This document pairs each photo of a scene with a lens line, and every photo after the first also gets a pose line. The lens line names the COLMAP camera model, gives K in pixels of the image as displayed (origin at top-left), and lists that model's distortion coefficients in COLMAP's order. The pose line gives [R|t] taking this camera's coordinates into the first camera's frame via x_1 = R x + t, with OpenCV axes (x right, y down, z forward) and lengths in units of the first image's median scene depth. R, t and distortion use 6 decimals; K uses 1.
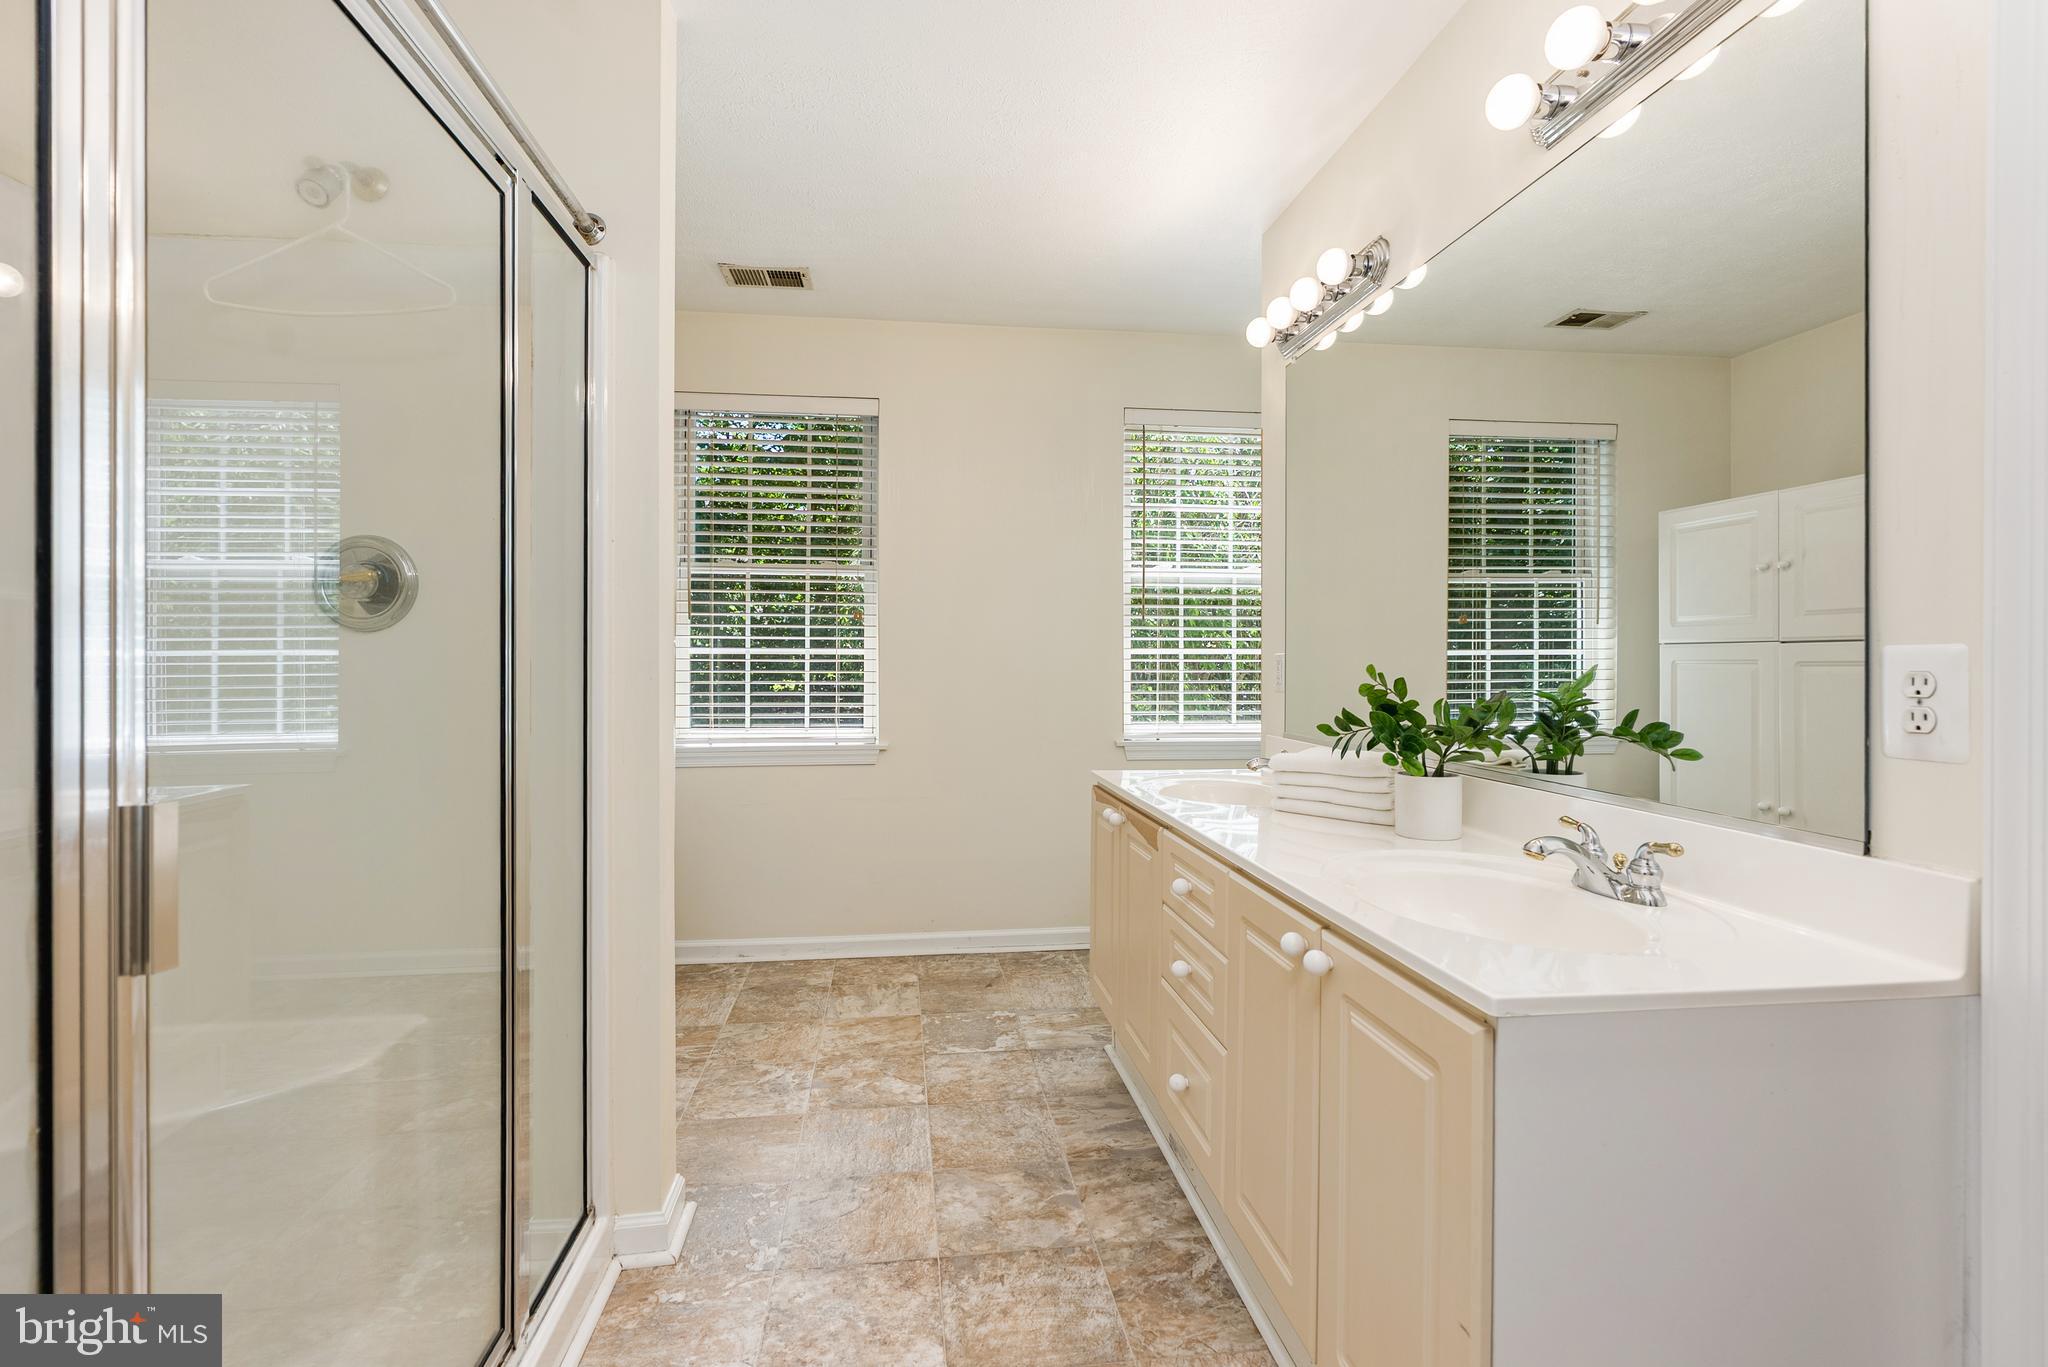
lens RADIAL K [[935.6, 0, 1024.0], [0, 935.6, 683.5], [0, 0, 1]] dist [-0.010301, -0.000136]
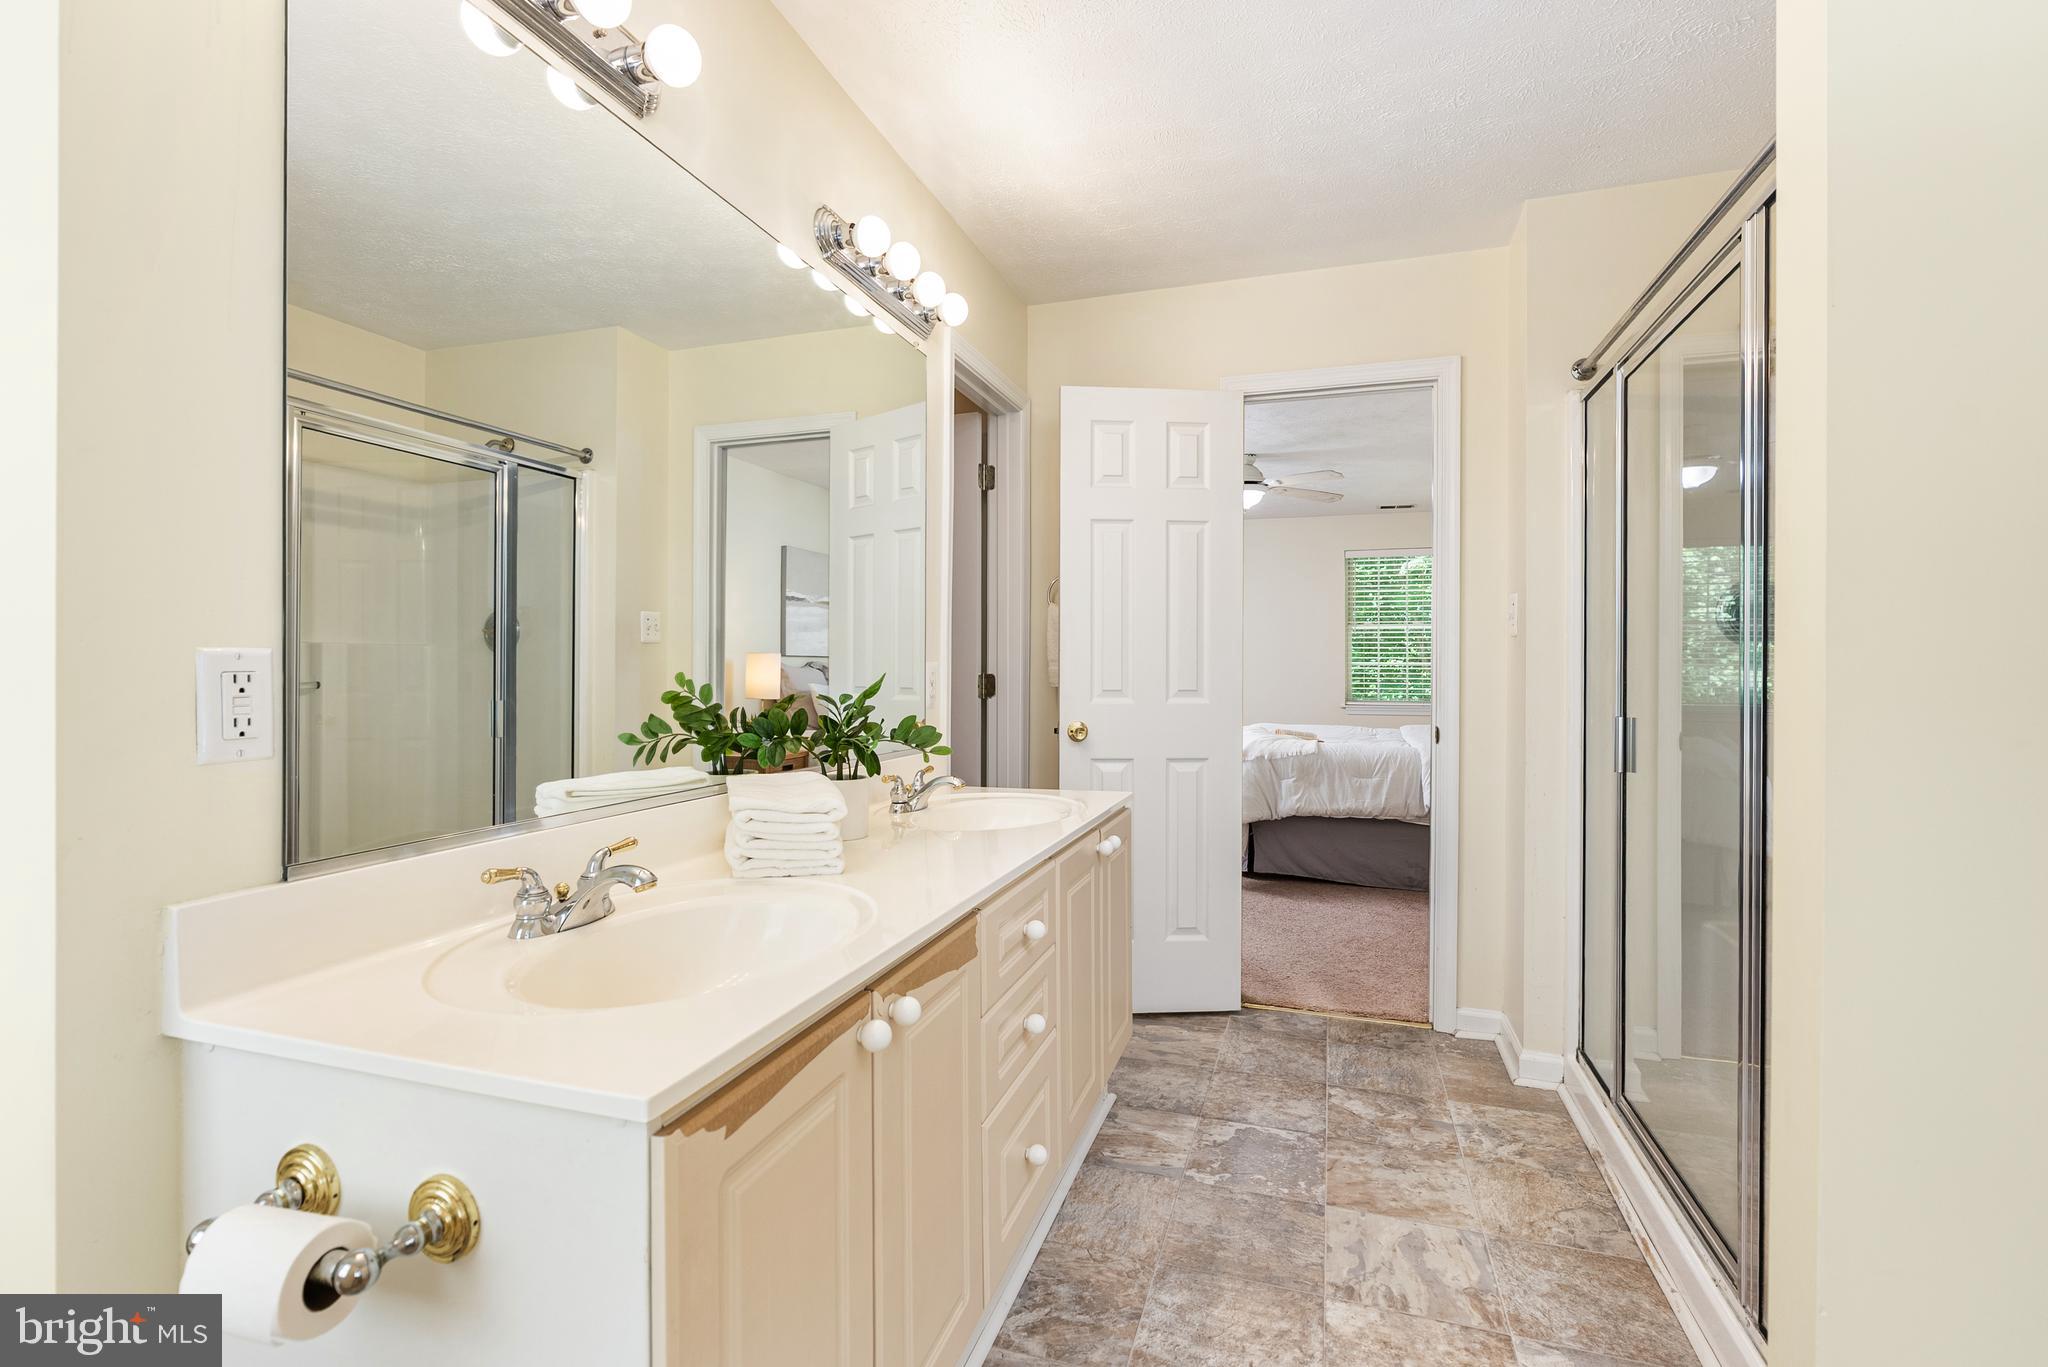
lens RADIAL K [[959.3, 0, 970.3], [0, 959.3, 503.0], [0, 0, 1]] dist [0.000202, 0.000409]
pose [[-0.881434, 0.074752, 0.466354, -0.274394], [0.008866, 0.989841, -0.141904, -0.056797], [-0.472224, -0.120944, -0.873142, 1.999883]]
